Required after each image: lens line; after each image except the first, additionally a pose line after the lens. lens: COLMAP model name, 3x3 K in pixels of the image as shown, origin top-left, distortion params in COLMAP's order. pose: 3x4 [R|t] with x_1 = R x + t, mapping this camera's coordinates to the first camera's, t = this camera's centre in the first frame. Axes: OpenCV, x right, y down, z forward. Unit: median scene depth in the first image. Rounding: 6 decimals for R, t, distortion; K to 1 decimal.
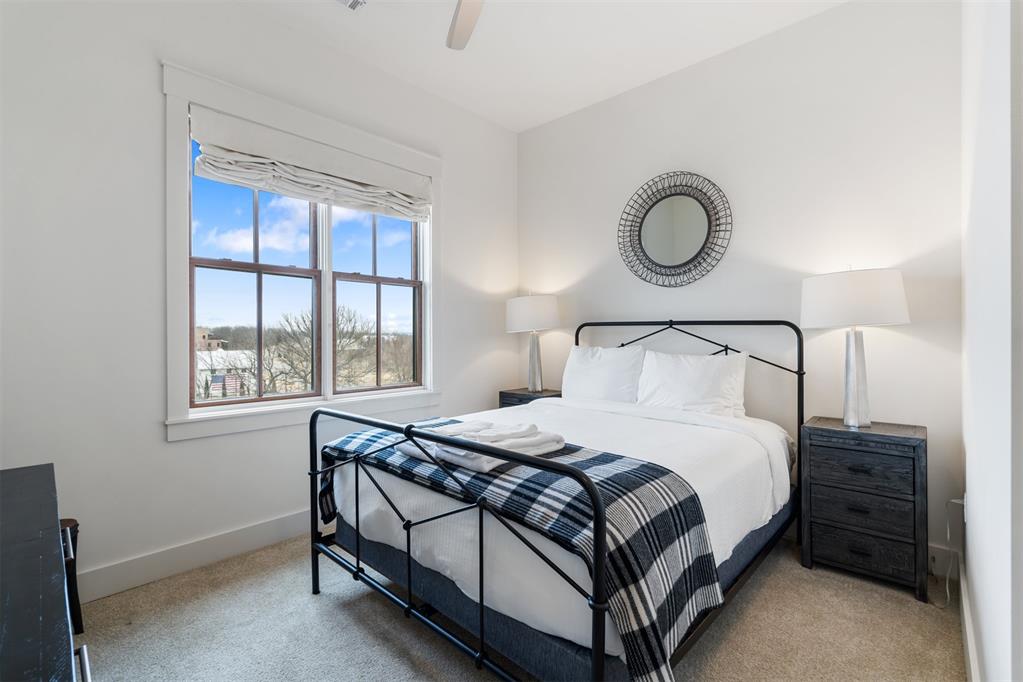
lens RADIAL K [[461.2, 0, 505.6], [0, 461.2, 341.9], [0, 0, 1]] dist [-0.007302, 0.003449]
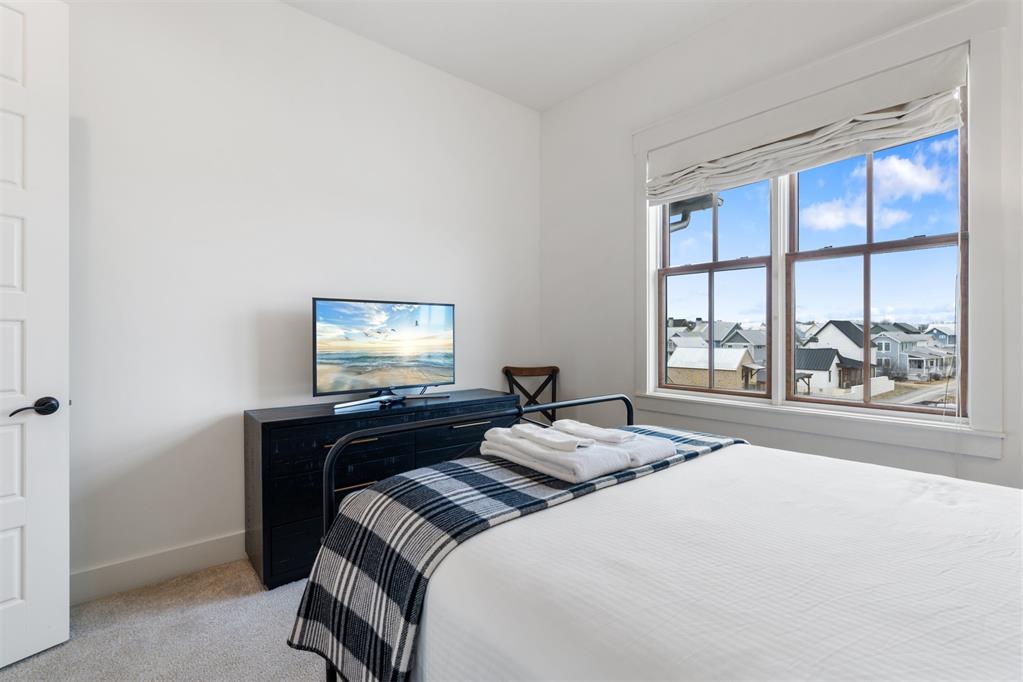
lens RADIAL K [[461.2, 0, 508.5], [0, 461.2, 336.9], [0, 0, 1]] dist [-0.007302, 0.003449]
pose [[-0.105968, 0.008463, -0.994334, 0.512441], [-0.003311, 0.999955, 0.008864, -0.005533], [0.994364, 0.004231, -0.105935, 0.583463]]
